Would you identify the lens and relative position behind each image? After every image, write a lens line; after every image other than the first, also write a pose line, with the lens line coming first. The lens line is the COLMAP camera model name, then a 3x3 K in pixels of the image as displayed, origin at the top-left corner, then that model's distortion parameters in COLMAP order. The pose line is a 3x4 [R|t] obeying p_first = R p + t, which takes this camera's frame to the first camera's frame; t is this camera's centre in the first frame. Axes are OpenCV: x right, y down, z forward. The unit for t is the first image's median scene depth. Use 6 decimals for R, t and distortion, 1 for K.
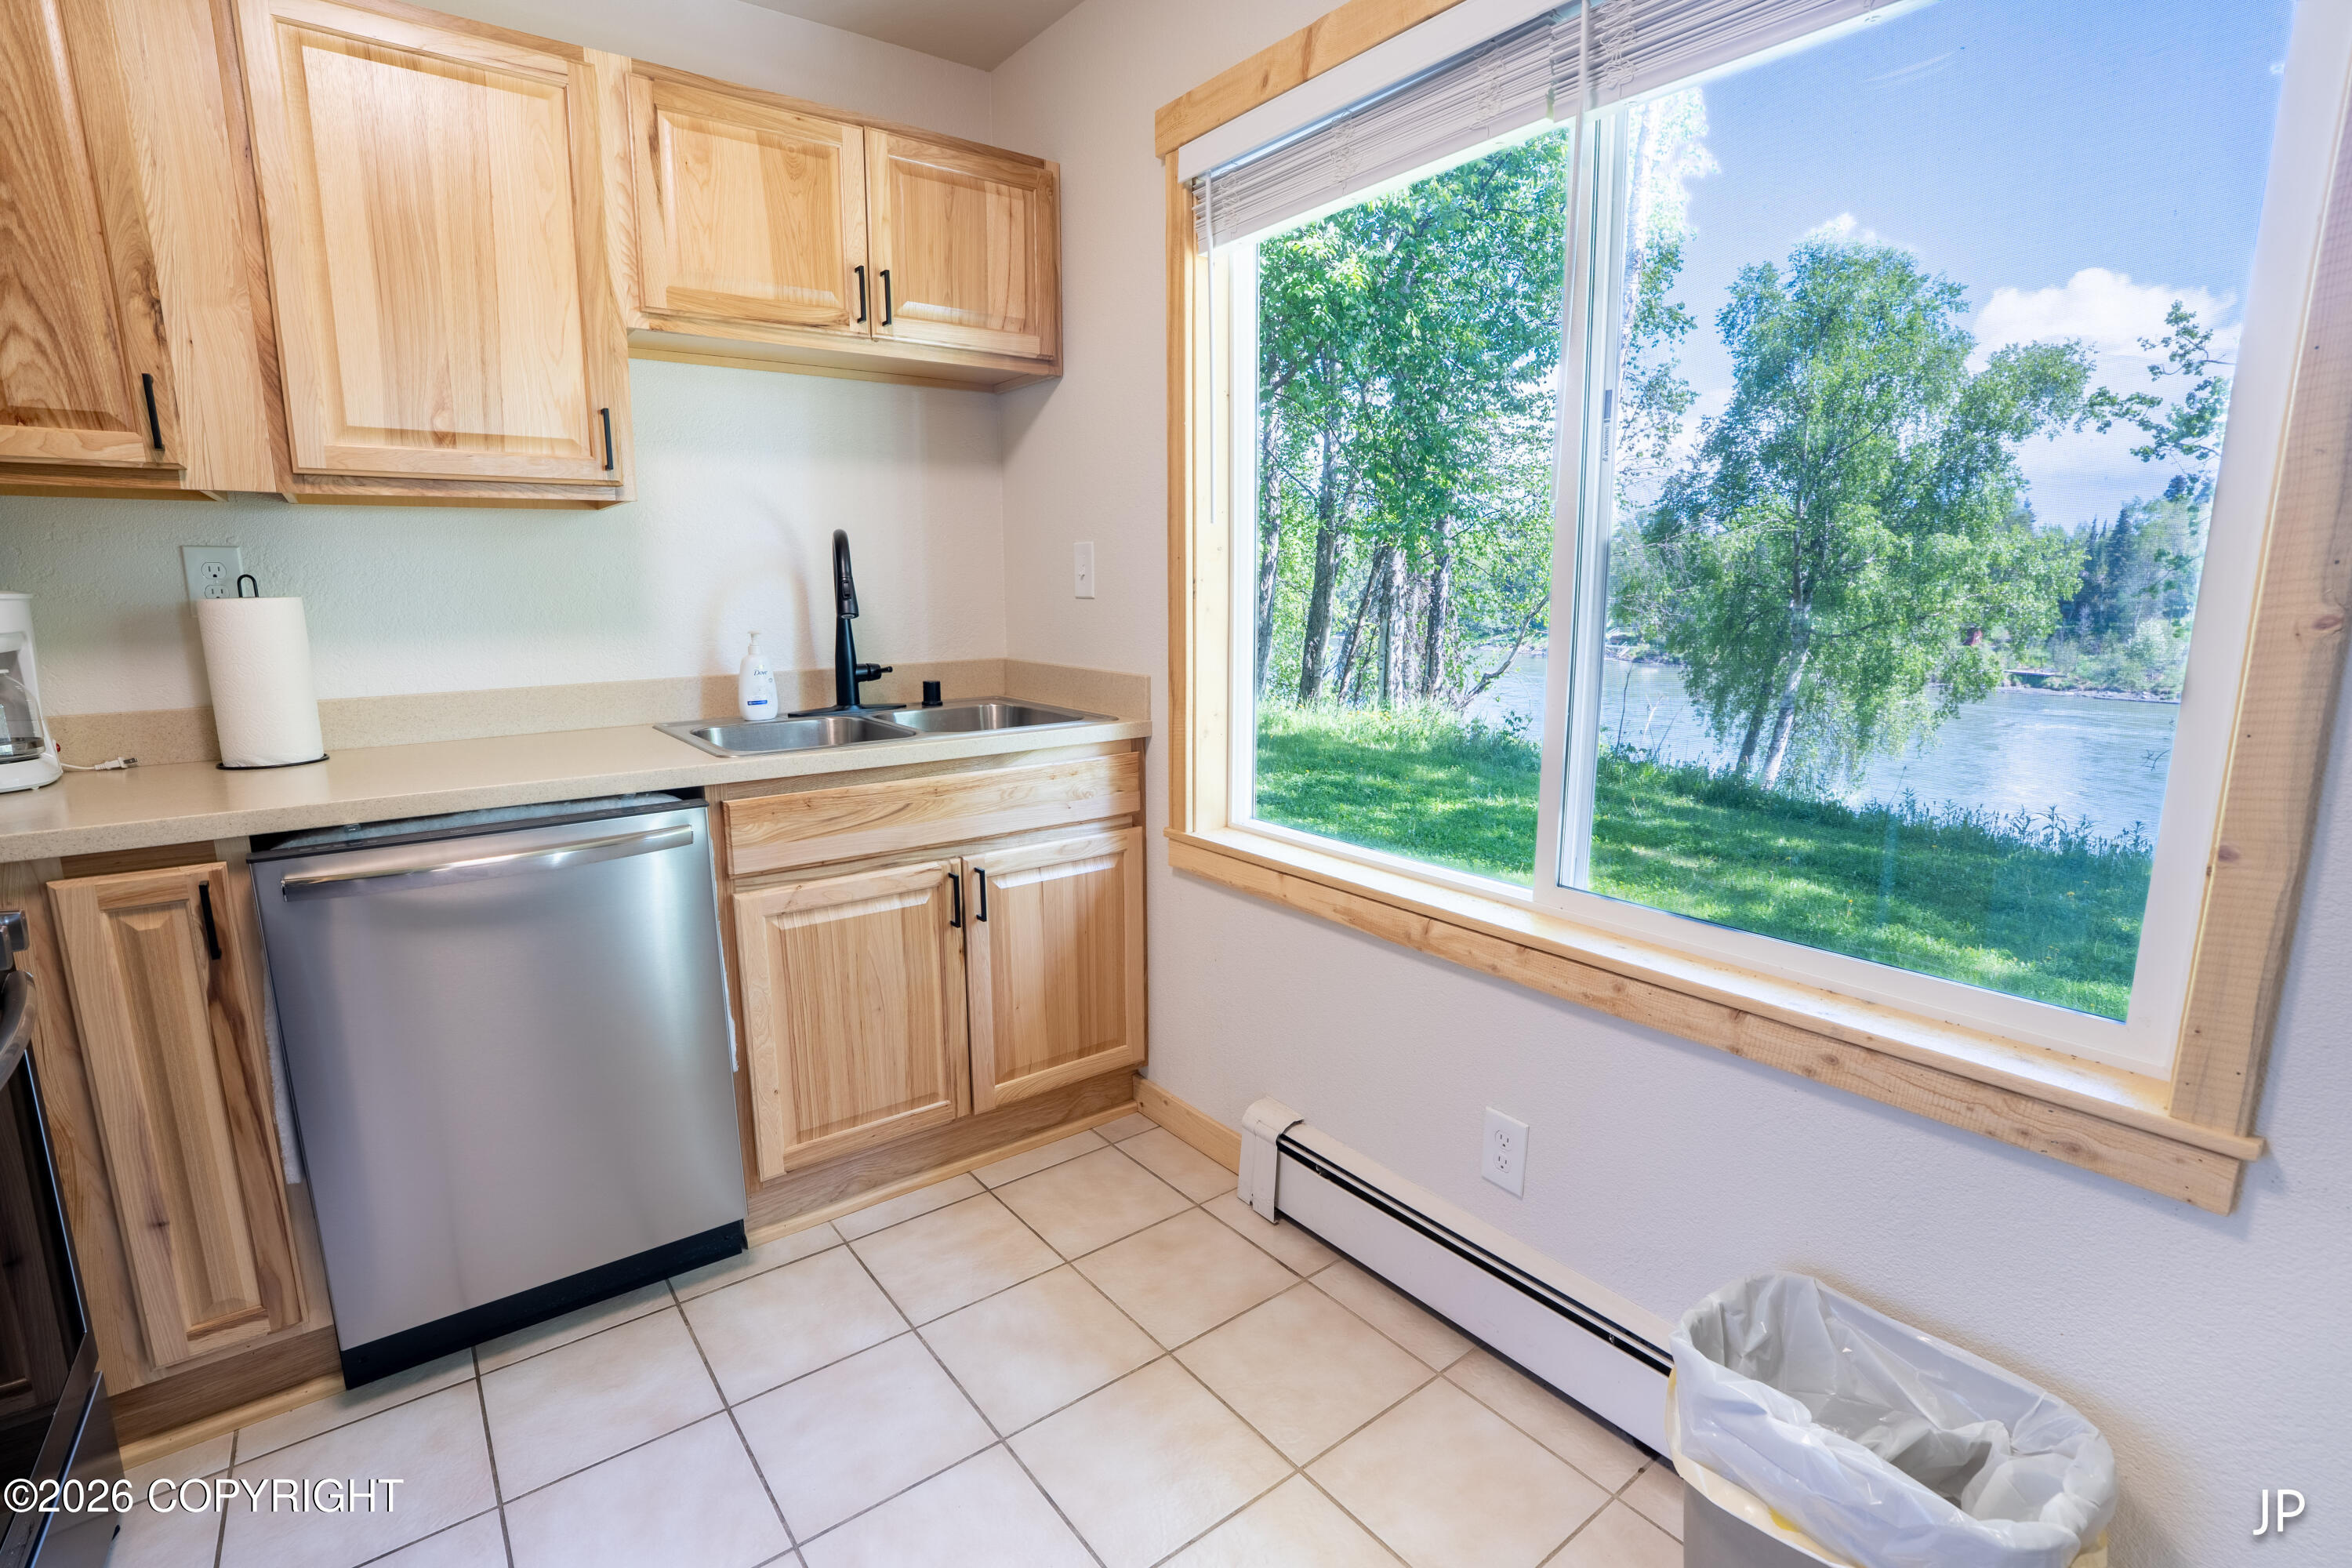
lens RADIAL K [[1100.6, 0, 1176.0], [0, 1100.6, 784.0], [0, 0, 1]] dist [-0.069210, 0.026995]
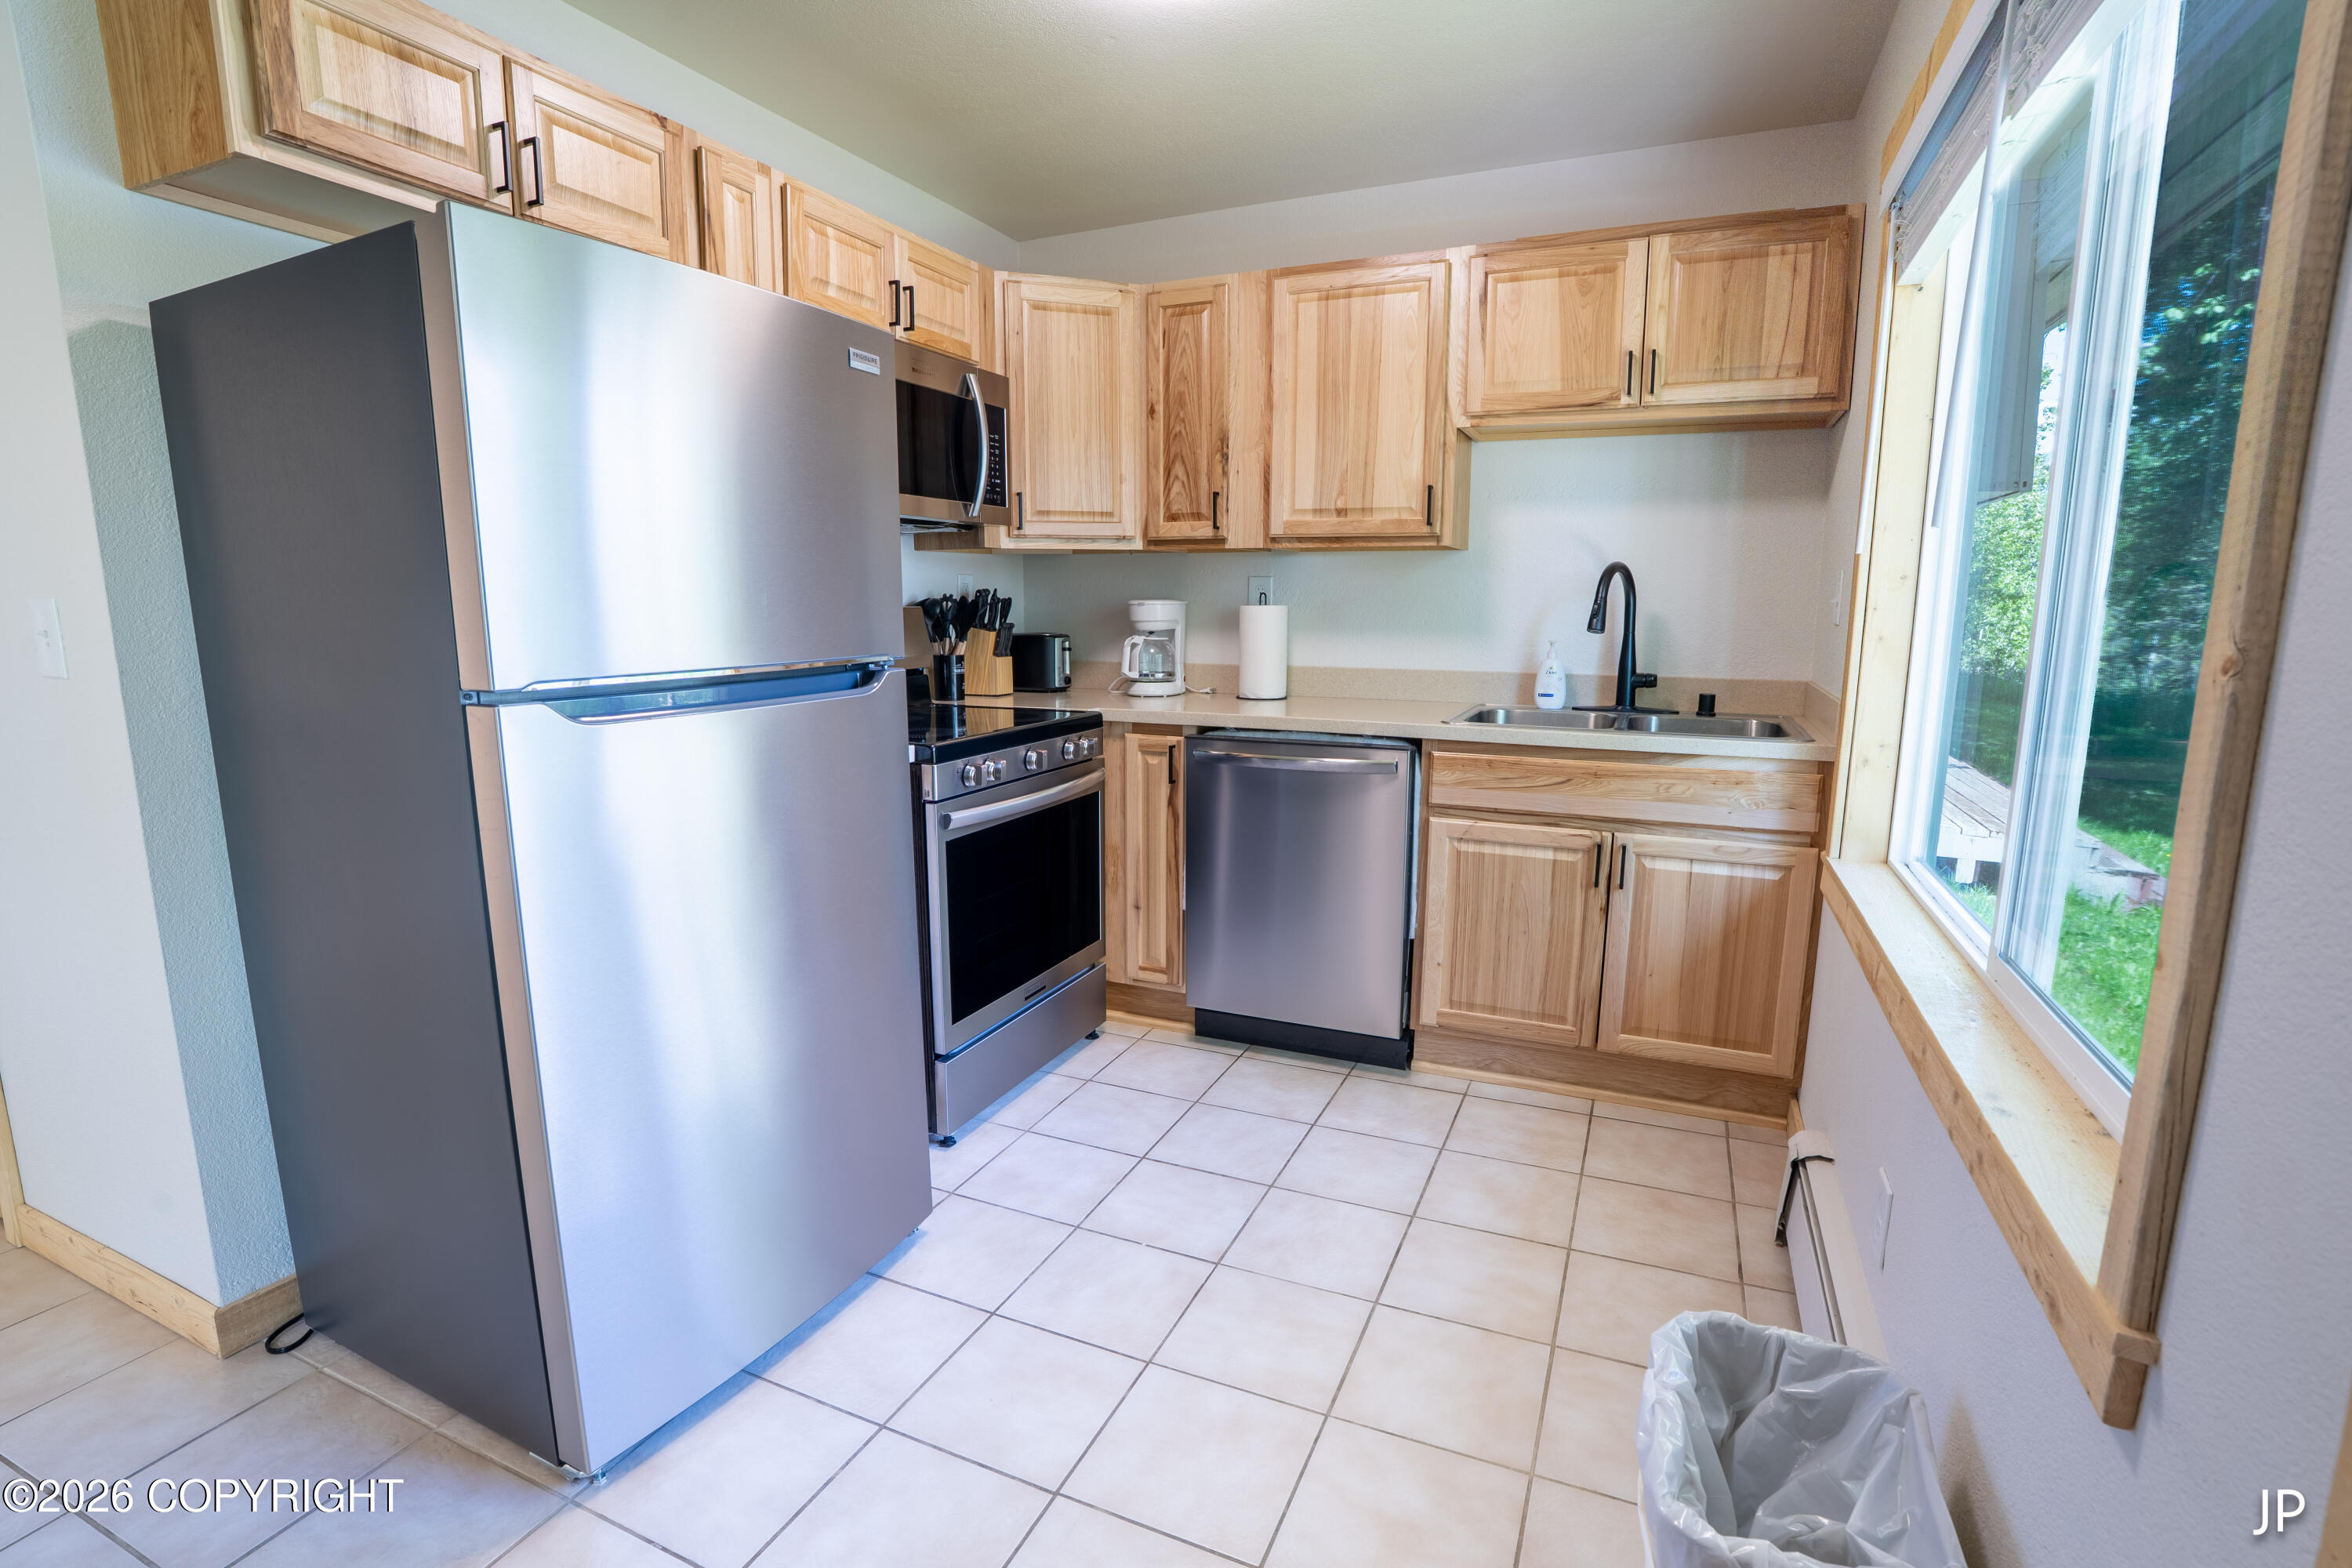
lens RADIAL K [[1100.6, 0, 1176.0], [0, 1100.6, 784.0], [0, 0, 1]] dist [-0.069210, 0.026995]
pose [[0.475764, 0.148729, -0.866907, 0.625570], [-0.165770, 0.983100, 0.077688, 0.001488], [0.863811, 0.106746, 0.492378, -0.012388]]
